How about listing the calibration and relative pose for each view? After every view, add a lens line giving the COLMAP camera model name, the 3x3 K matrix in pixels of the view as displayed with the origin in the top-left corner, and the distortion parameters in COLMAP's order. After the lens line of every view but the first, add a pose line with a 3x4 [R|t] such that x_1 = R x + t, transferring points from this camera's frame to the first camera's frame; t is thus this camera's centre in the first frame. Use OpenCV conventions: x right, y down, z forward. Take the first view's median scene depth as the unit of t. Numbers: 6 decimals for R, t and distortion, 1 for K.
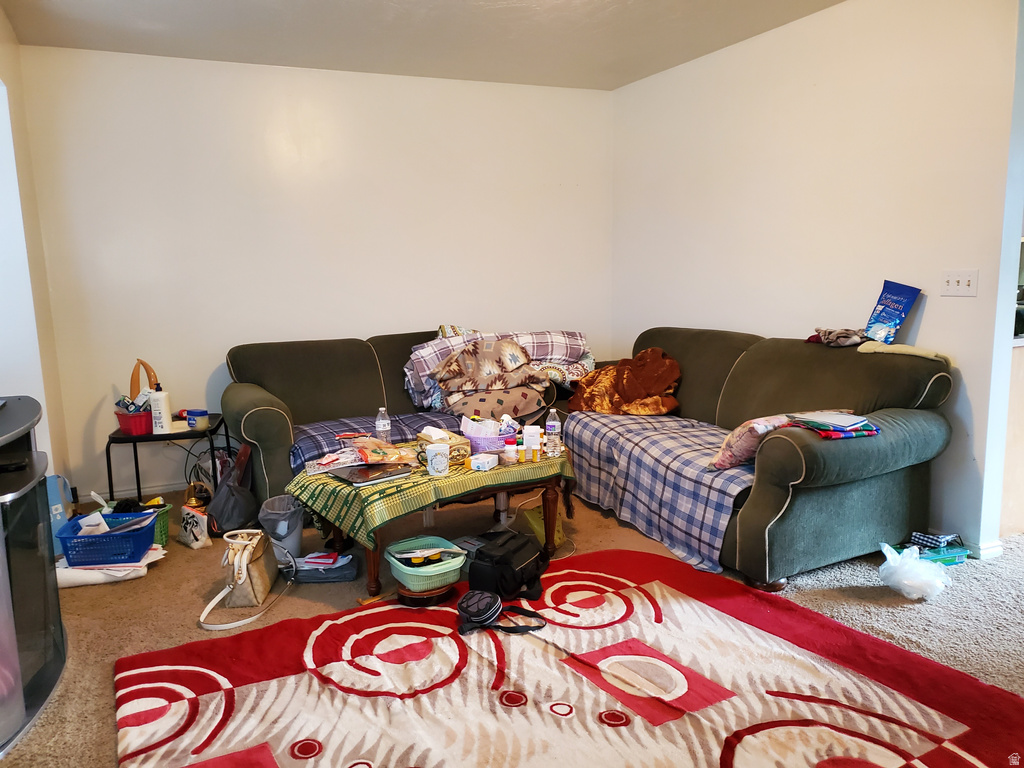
lens RADIAL K [[795.6, 0, 525.5], [0, 795.6, 385.1], [0, 0, 1]] dist [0.050064, -0.067052]
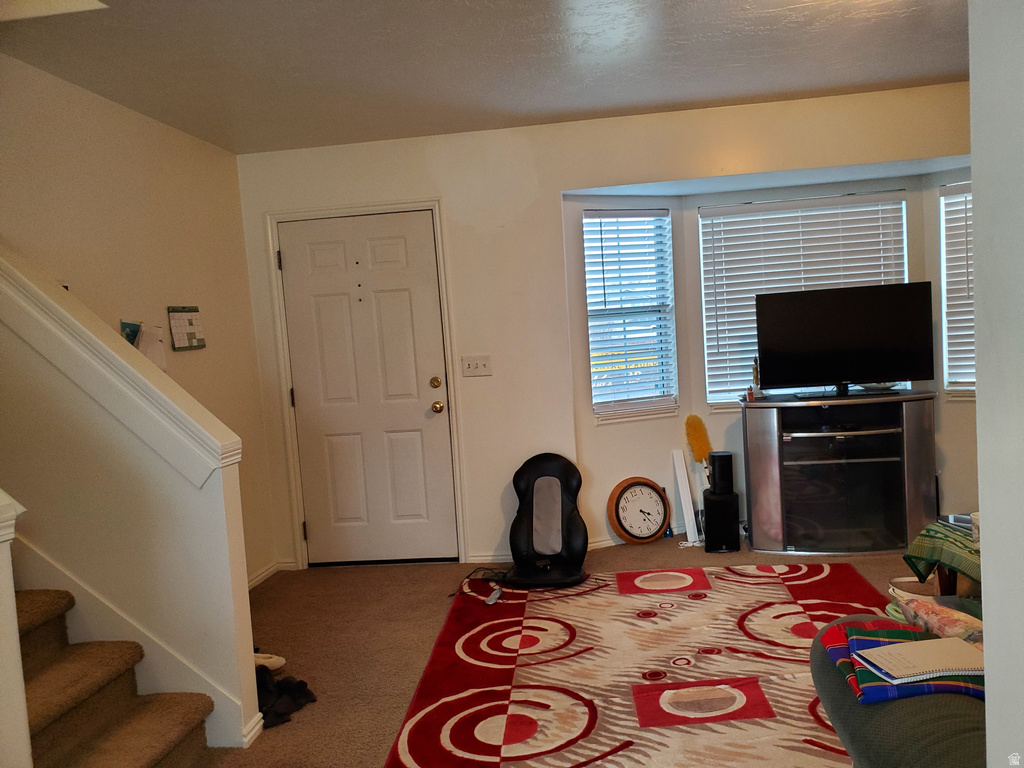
lens RADIAL K [[795.6, 0, 525.5], [0, 795.6, 385.1], [0, 0, 1]] dist [0.050064, -0.067052]
pose [[-0.514898, 0.122165, -0.848502, 0.954667], [-0.054177, 0.983178, 0.174432, -0.204689], [0.855538, 0.135784, -0.499617, 1.048998]]
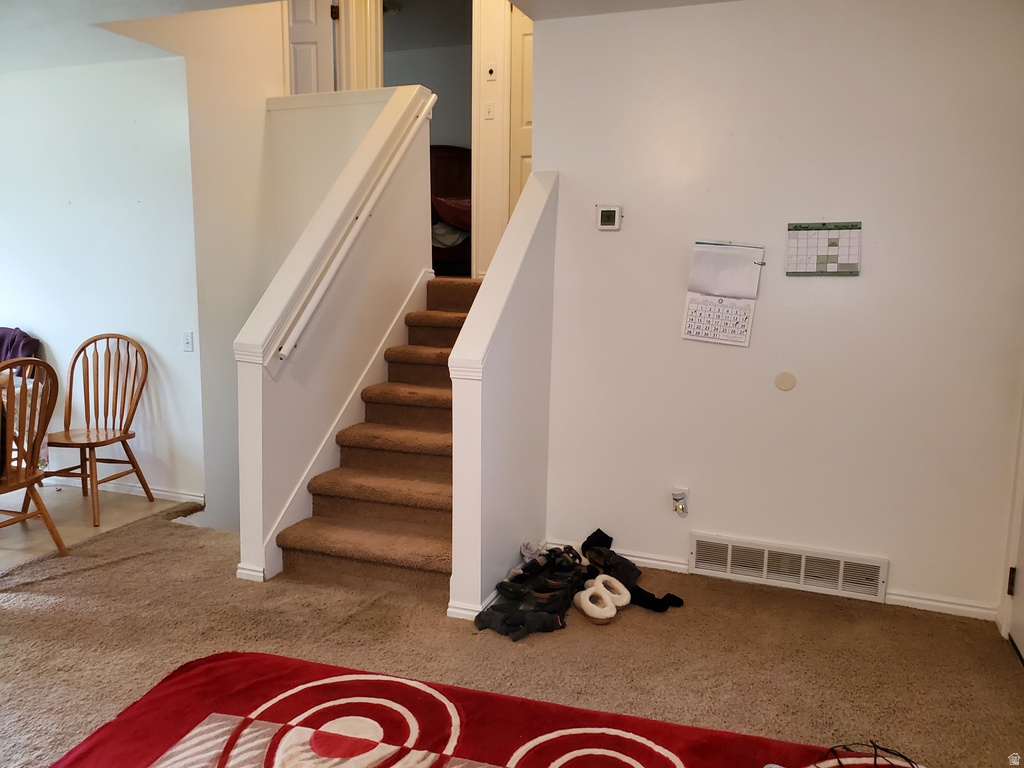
lens RADIAL K [[795.9, 0, 512.0], [0, 795.9, 384.0], [0, 0, 1]] dist [0.047701, -0.056324]
pose [[-0.724398, -0.090916, 0.683361, -0.326549], [0.109984, 0.963328, 0.244752, -0.173005], [-0.680552, 0.252456, -0.687833, 0.976598]]
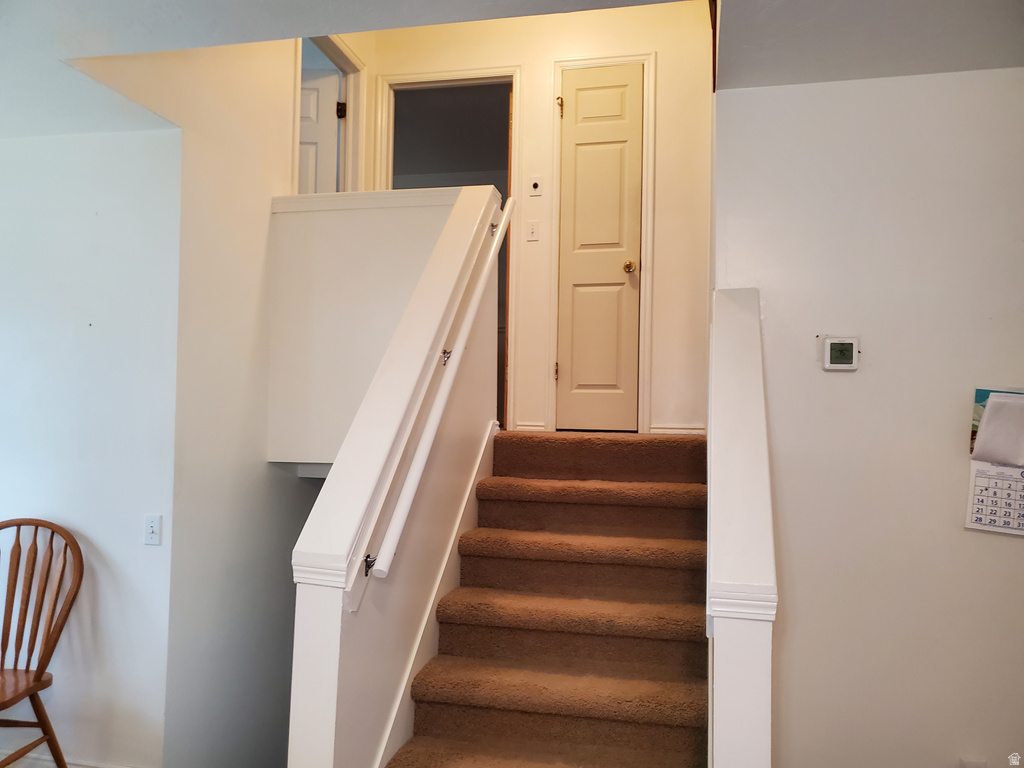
lens RADIAL K [[795.4, 0, 516.3], [0, 795.4, 377.5], [0, 0, 1]] dist [0.051927, -0.061793]
pose [[-0.819285, 0.028657, 0.572670, 0.184026], [0.088999, 0.993002, 0.077635, -0.174546], [-0.566438, 0.114572, -0.816101, 0.876300]]
